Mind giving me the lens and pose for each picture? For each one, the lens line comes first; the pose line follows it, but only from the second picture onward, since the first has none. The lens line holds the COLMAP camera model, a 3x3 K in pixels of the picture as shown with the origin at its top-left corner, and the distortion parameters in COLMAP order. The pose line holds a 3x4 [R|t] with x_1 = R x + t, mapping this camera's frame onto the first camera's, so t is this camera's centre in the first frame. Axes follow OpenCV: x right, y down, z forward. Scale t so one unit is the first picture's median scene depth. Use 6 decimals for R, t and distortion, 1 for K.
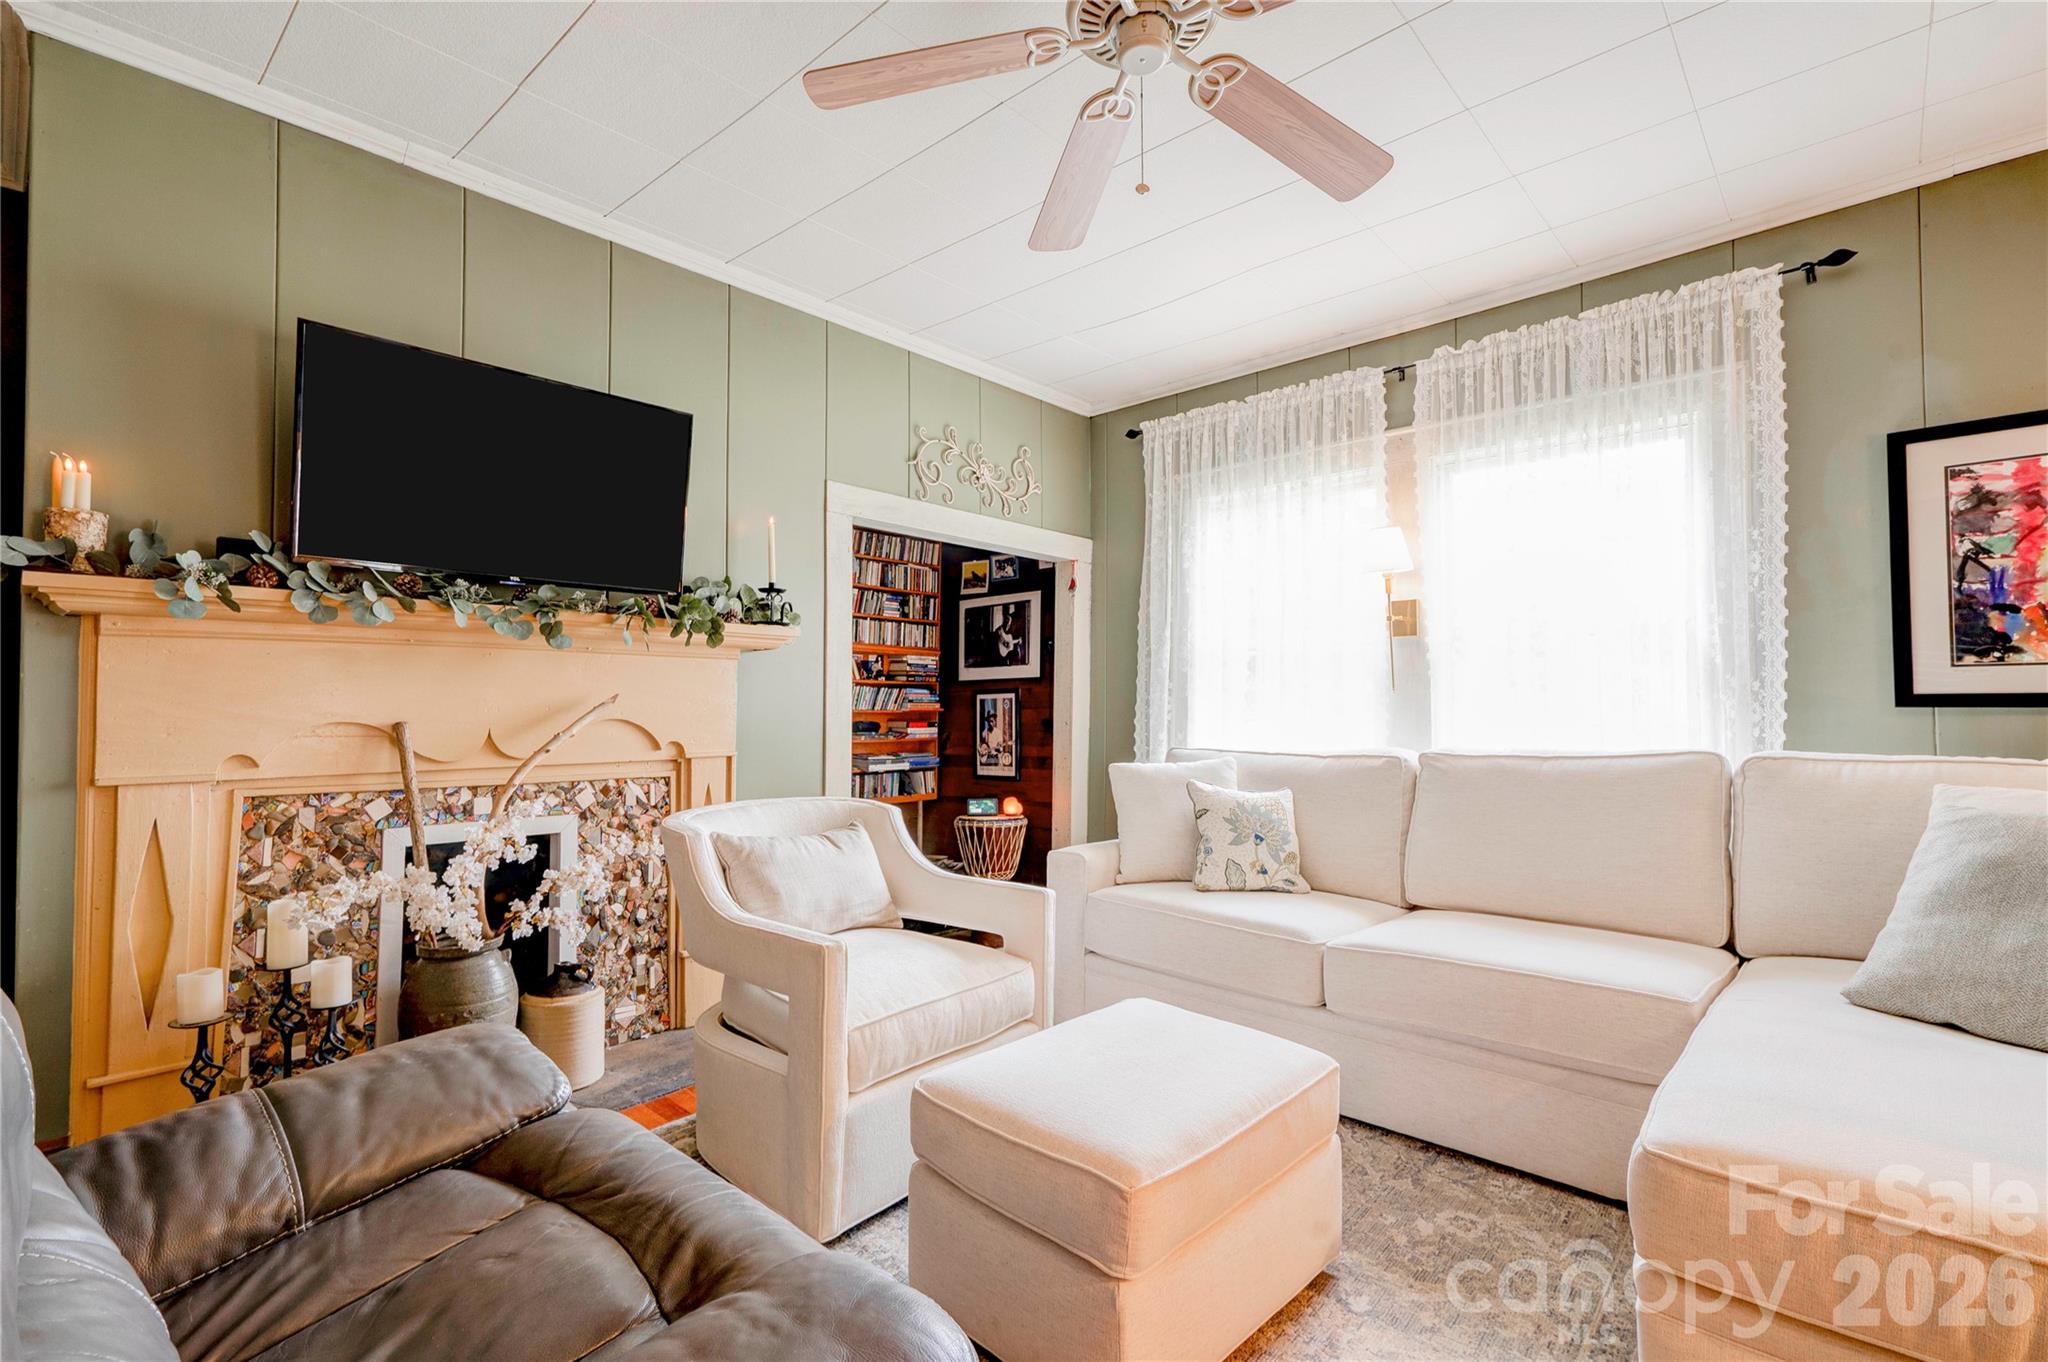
lens RADIAL K [[946.6, 0, 1017.6], [0, 946.6, 683.0], [0, 0, 1]] dist [-0.004607, 0.011069]
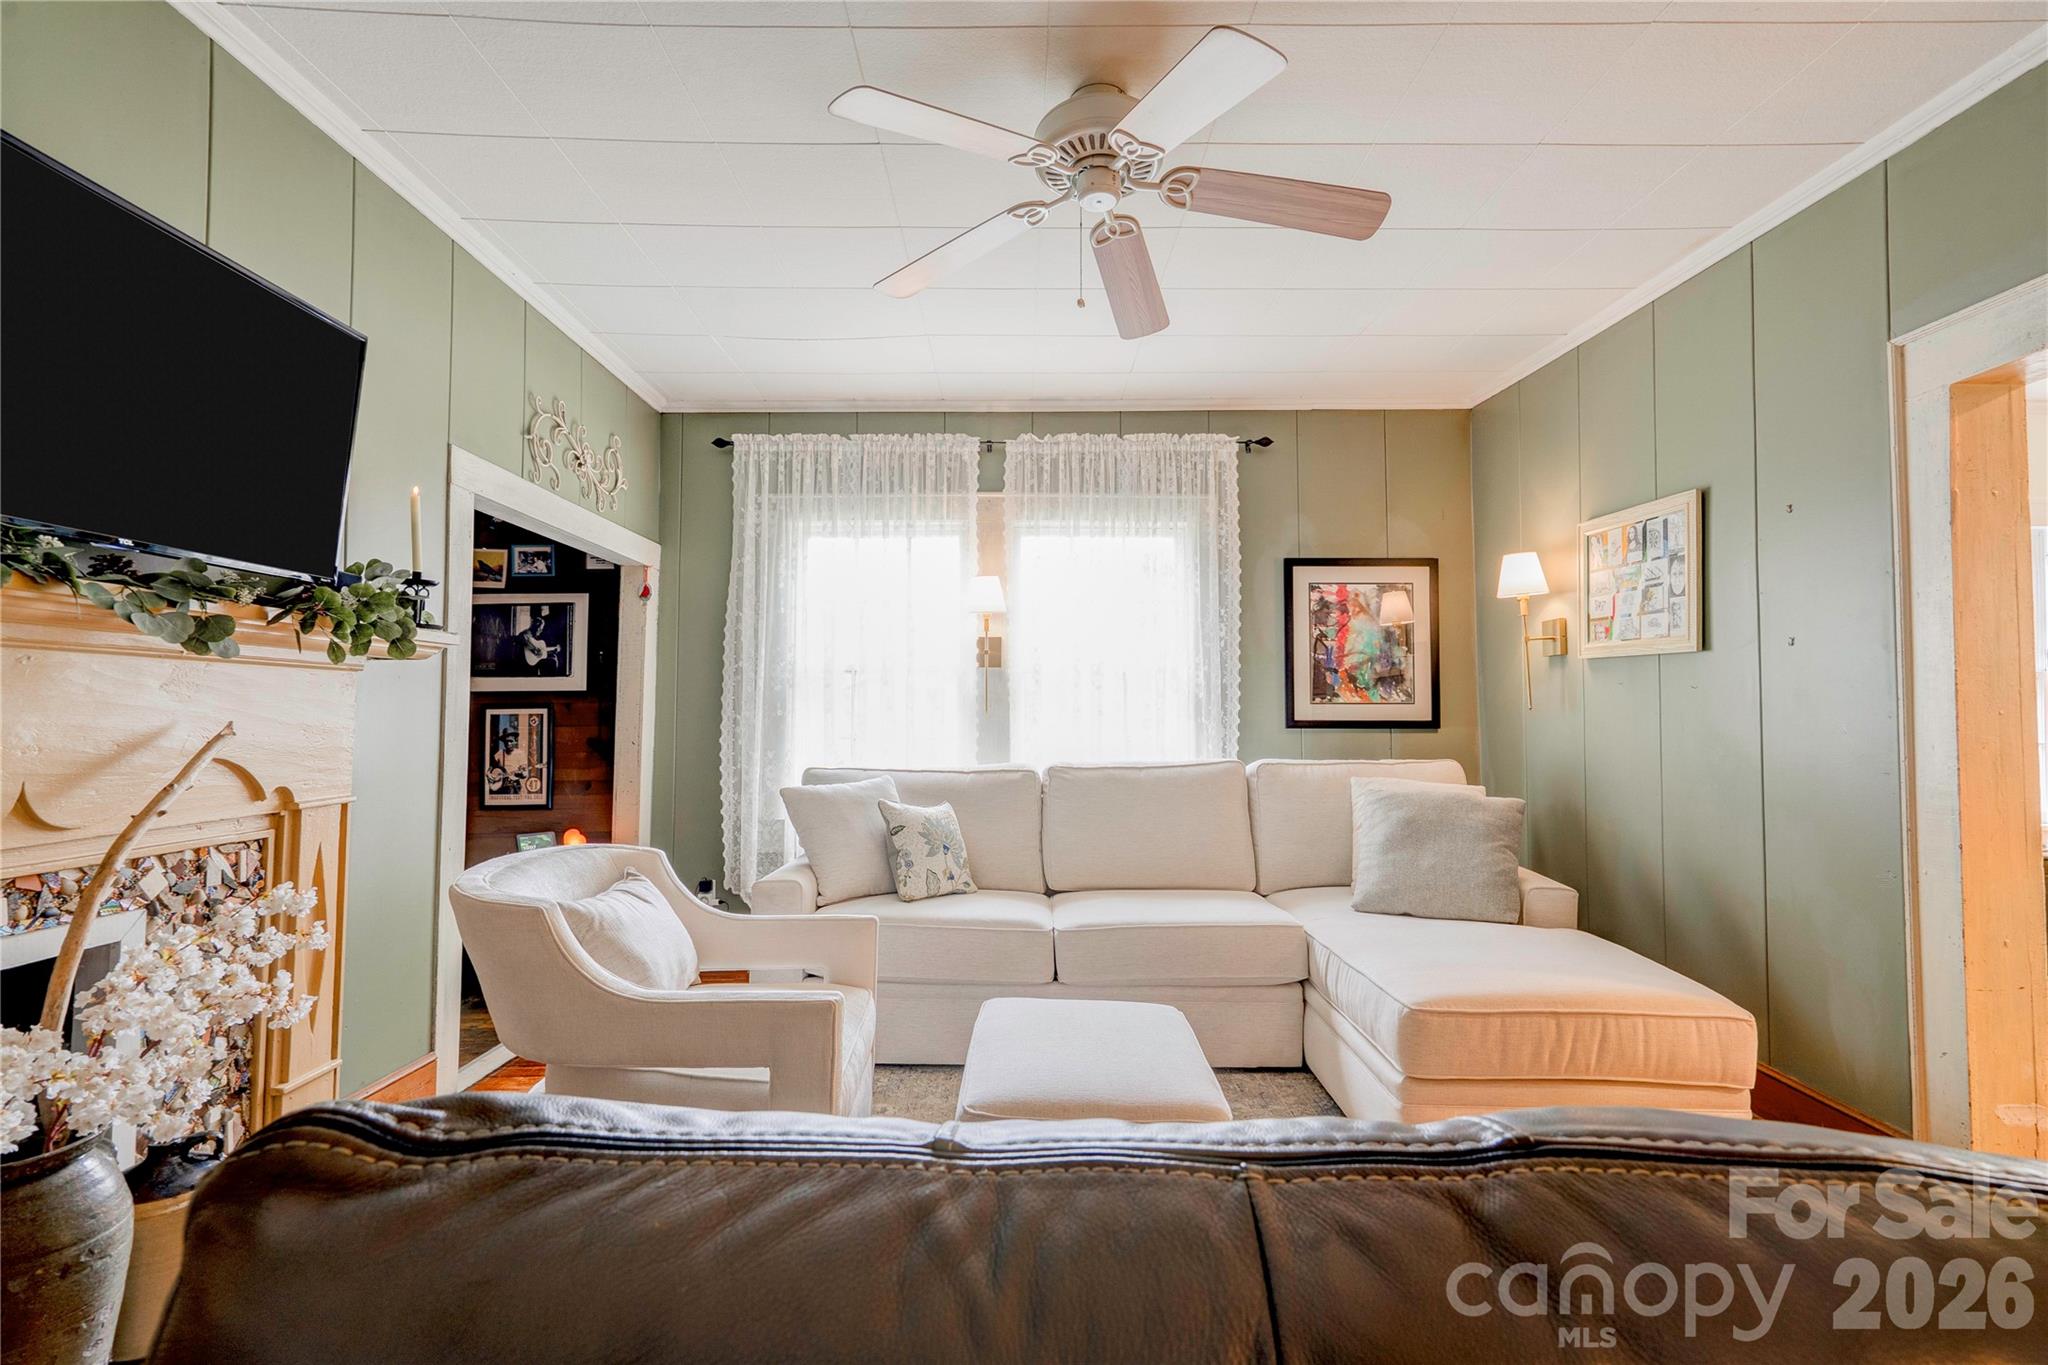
lens RADIAL K [[946.6, 0, 1027.2], [0, 946.6, 682.9], [0, 0, 1]] dist [-0.004607, 0.011069]
pose [[0.736154, 0.024672, 0.676365, -0.397175], [-0.023210, 0.999668, -0.011203, -0.019149], [-0.676416, -0.007451, 0.736482, 0.097817]]
